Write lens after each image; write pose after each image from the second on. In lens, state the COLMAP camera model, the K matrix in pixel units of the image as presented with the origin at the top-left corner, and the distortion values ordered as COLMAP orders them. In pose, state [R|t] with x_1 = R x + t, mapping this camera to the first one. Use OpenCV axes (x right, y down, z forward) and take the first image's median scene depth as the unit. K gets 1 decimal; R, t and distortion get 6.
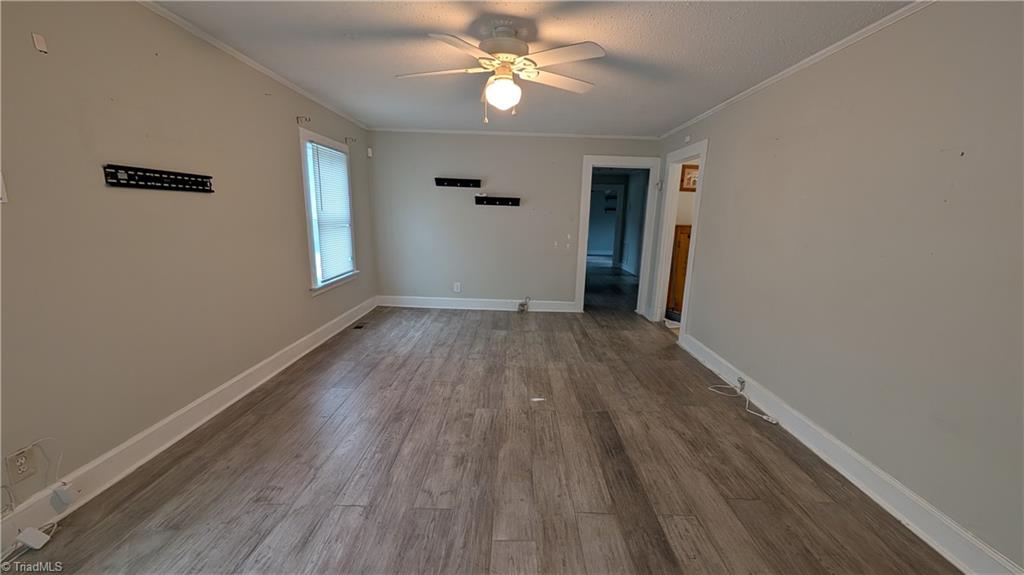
lens RADIAL K [[384.9, 0, 514.1], [0, 384.9, 292.8], [0, 0, 1]] dist [-0.001213, -0.000154]
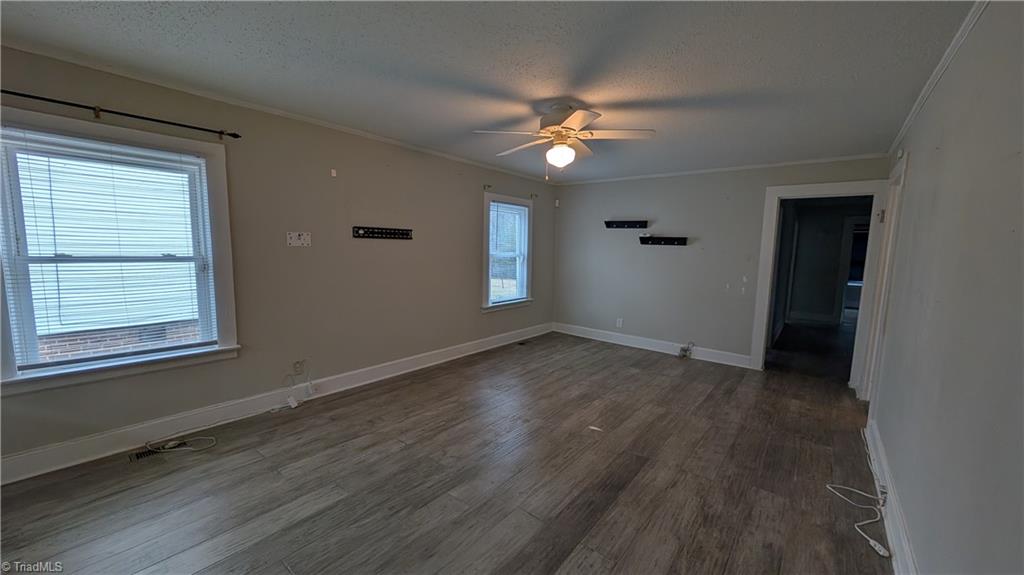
lens RADIAL K [[384.9, 0, 514.1], [0, 384.9, 292.8], [0, 0, 1]] dist [-0.001213, -0.000154]
pose [[0.779757, 0.066413, -0.622550, 0.395992], [-0.130057, 0.989849, -0.057302, 0.002295], [0.612425, 0.125649, 0.780479, 0.007655]]
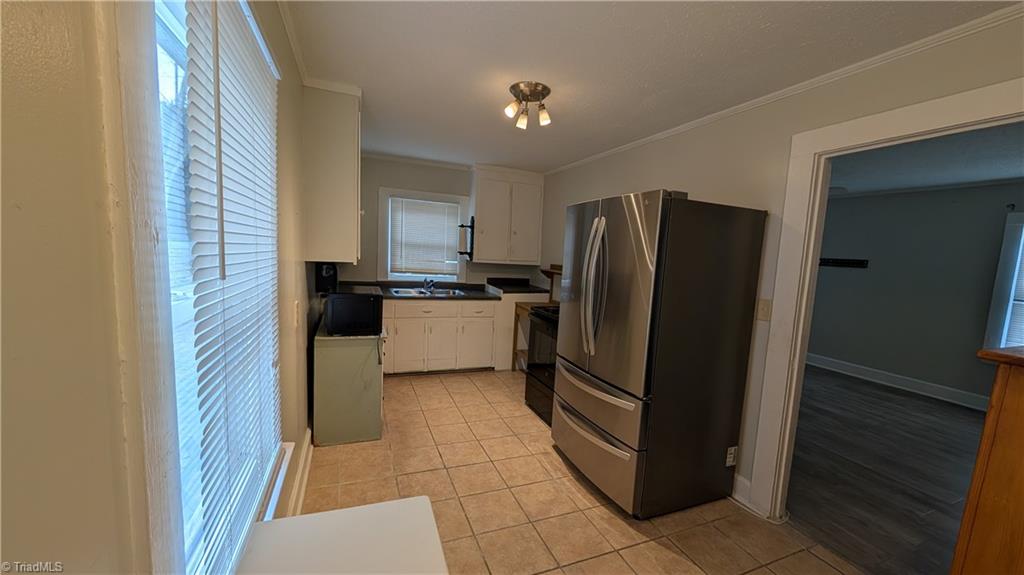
lens RADIAL K [[384.9, 0, 514.1], [0, 384.9, 292.8], [0, 0, 1]] dist [-0.001213, -0.000154]
pose [[-0.920275, -0.030610, -0.390072, 1.118330], [-0.149774, 0.948564, 0.278915, -0.280532], [0.361471, 0.315101, -0.877525, 1.417806]]
